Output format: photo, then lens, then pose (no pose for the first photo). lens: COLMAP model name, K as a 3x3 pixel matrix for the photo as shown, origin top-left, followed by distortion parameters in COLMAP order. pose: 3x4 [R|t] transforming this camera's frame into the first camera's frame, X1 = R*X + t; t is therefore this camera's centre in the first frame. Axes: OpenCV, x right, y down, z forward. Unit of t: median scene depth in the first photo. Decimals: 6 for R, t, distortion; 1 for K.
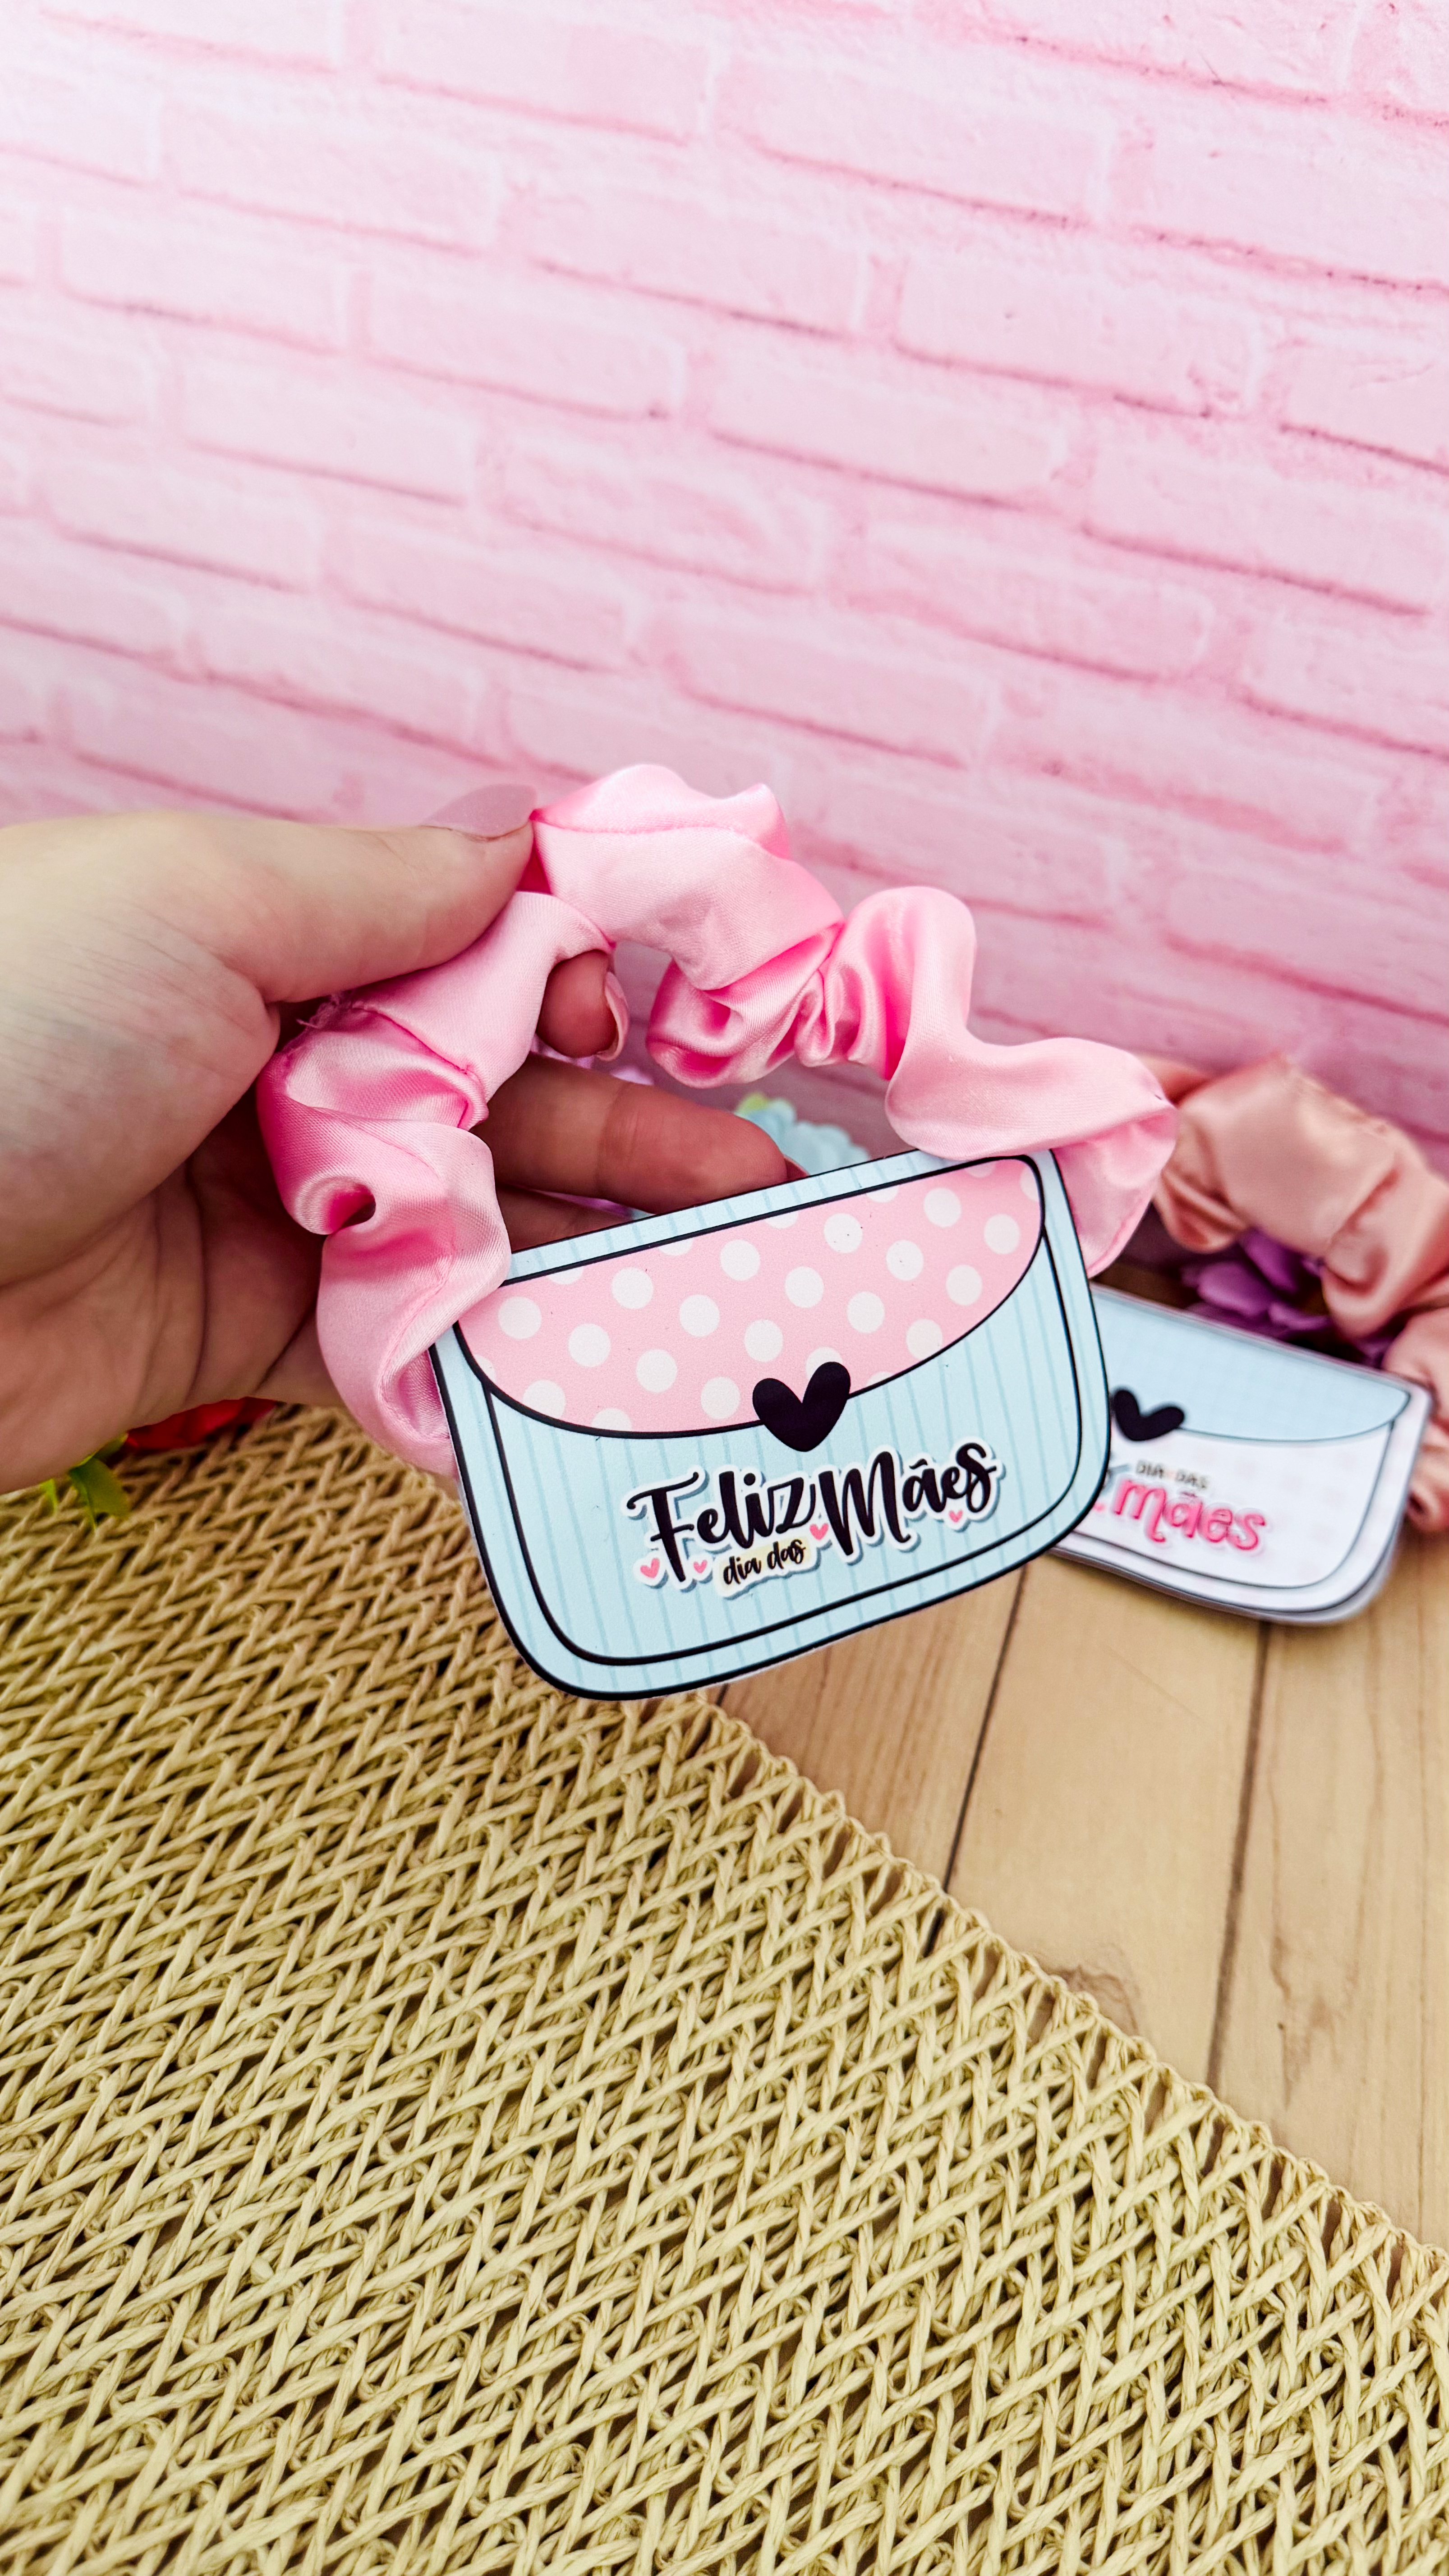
lens RADIAL K [[1956.0, 0, 723.9], [0, 1956.0, 1305.0], [0, 0, 1]] dist [-0.056520, 0.001124]
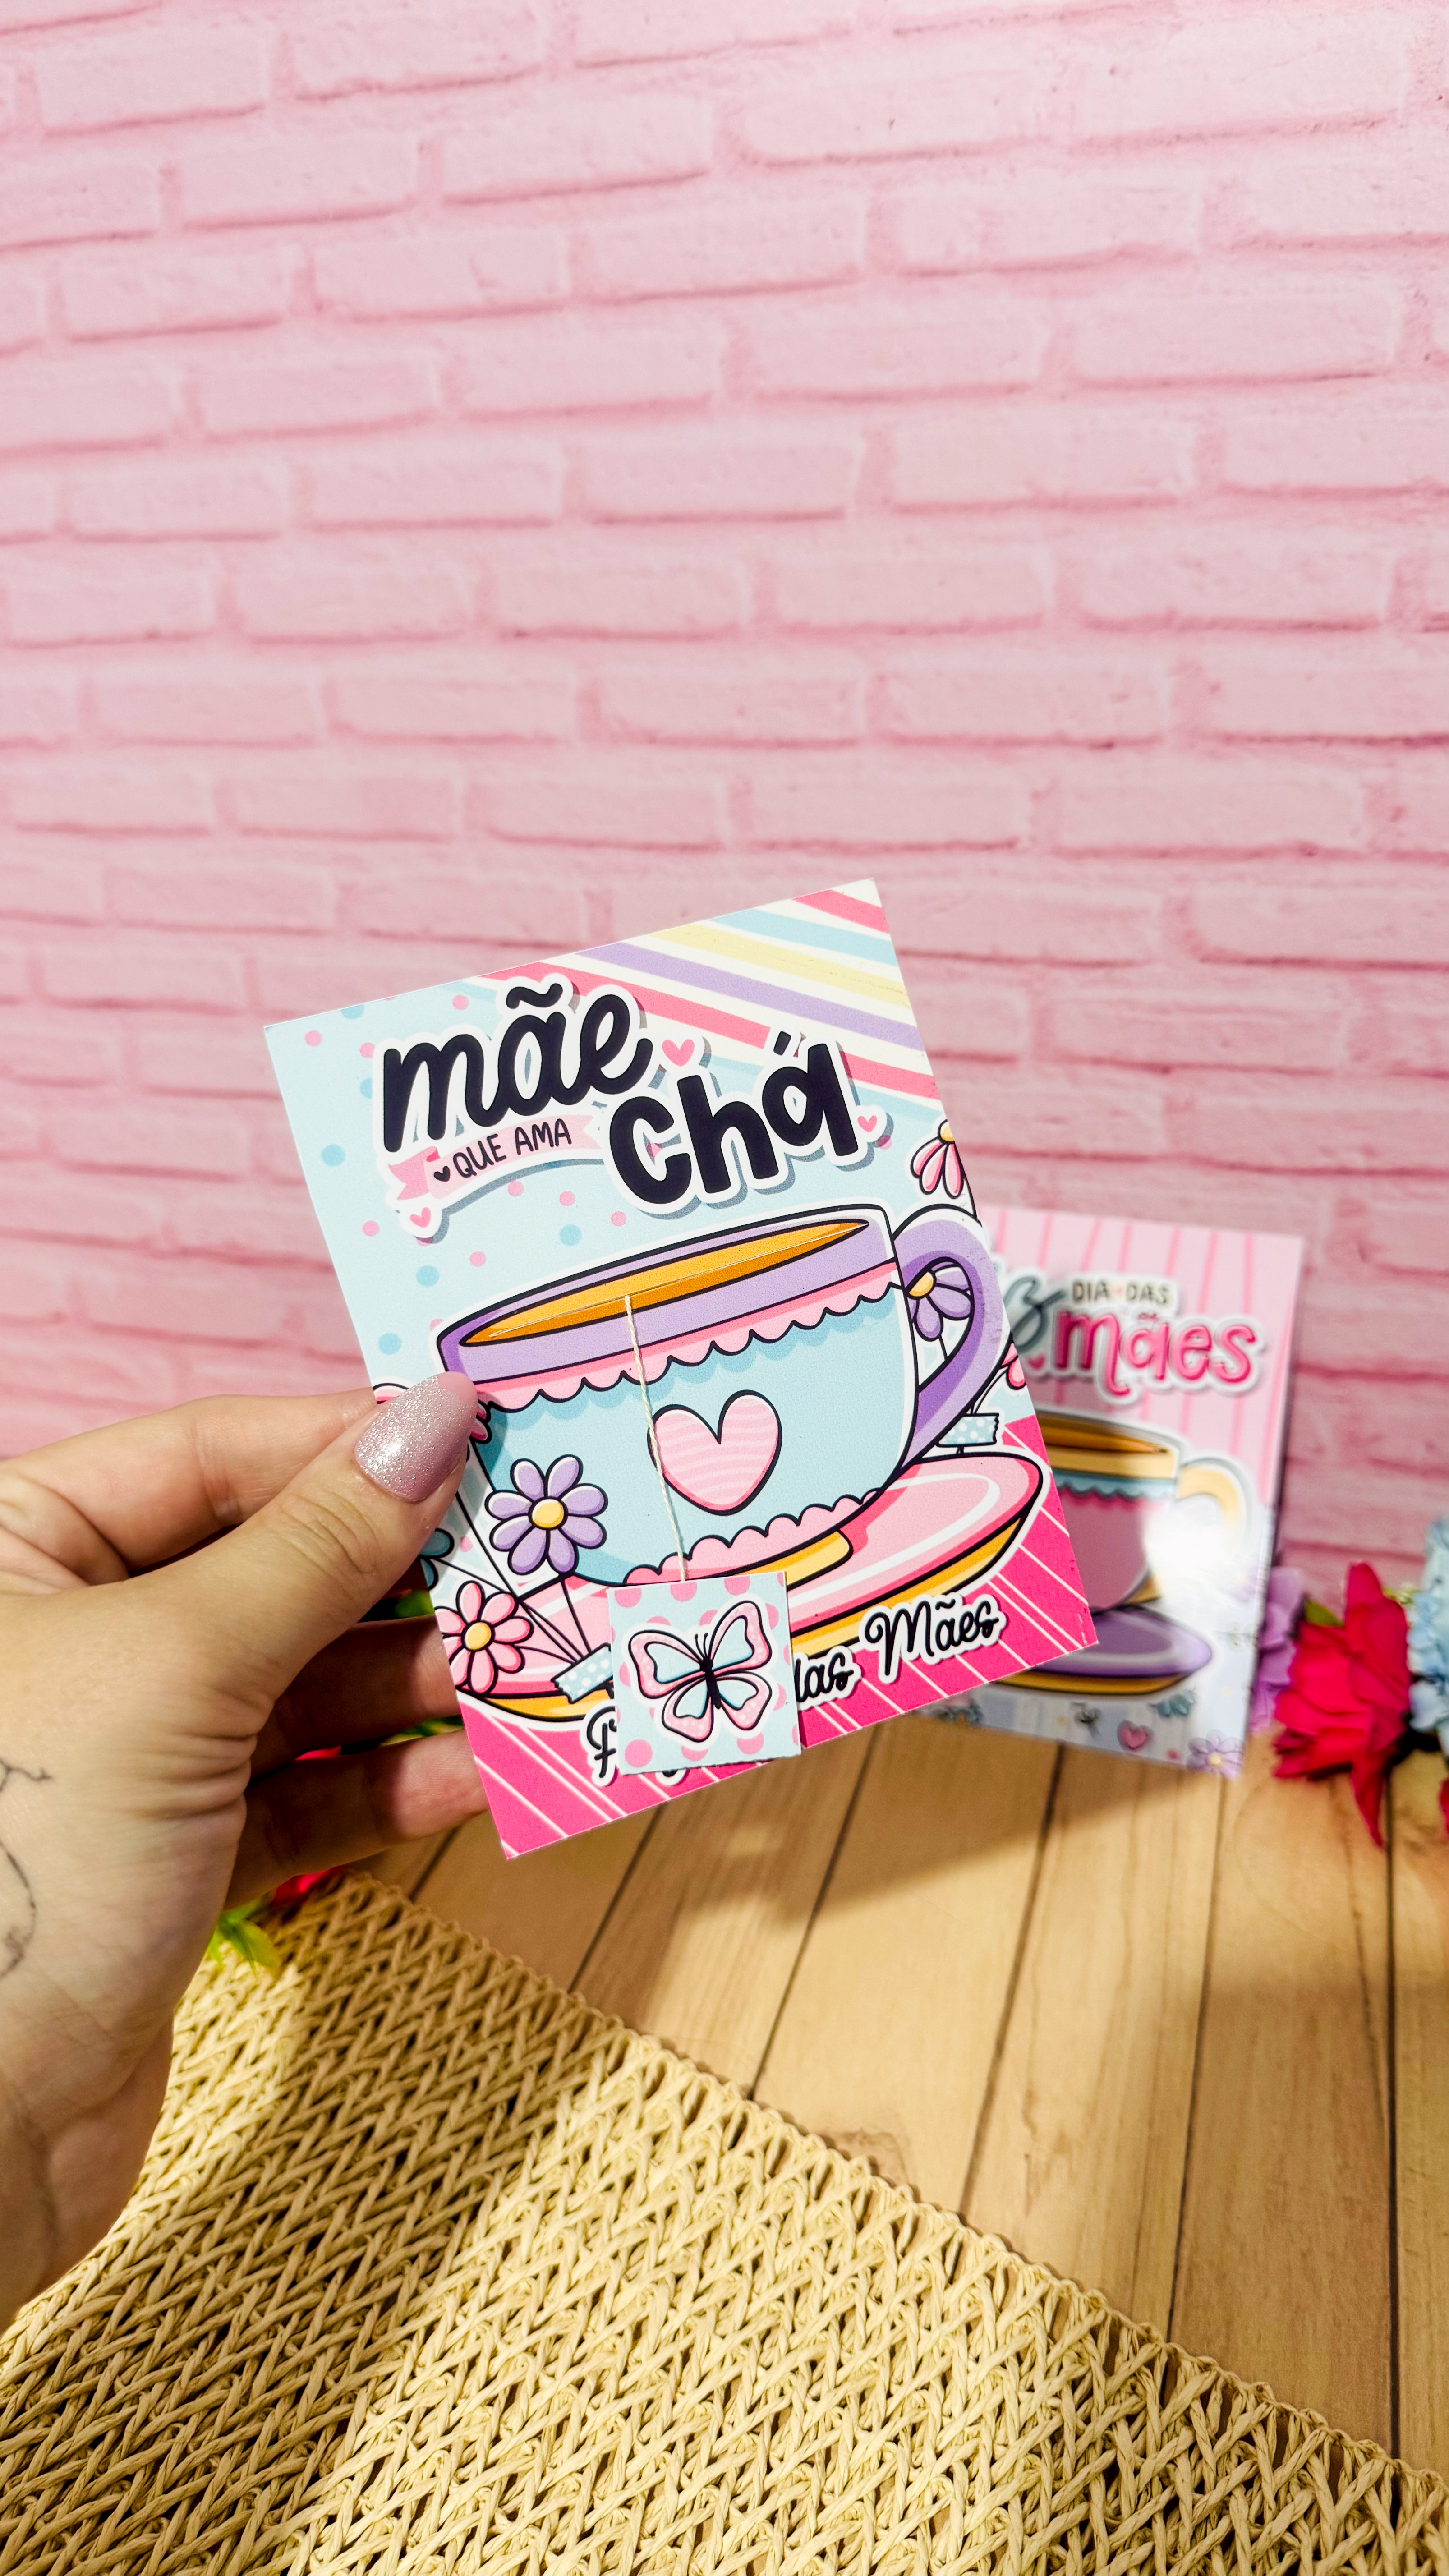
lens RADIAL K [[1956.0, 0, 735.9], [0, 1956.0, 1266.3], [0, 0, 1]] dist [-0.056520, 0.001124]
pose [[0.986065, -0.153998, -0.062941, 0.226595], [0.129586, 0.948243, -0.289901, 0.144011], [0.104327, 0.277705, 0.954985, -0.275451]]
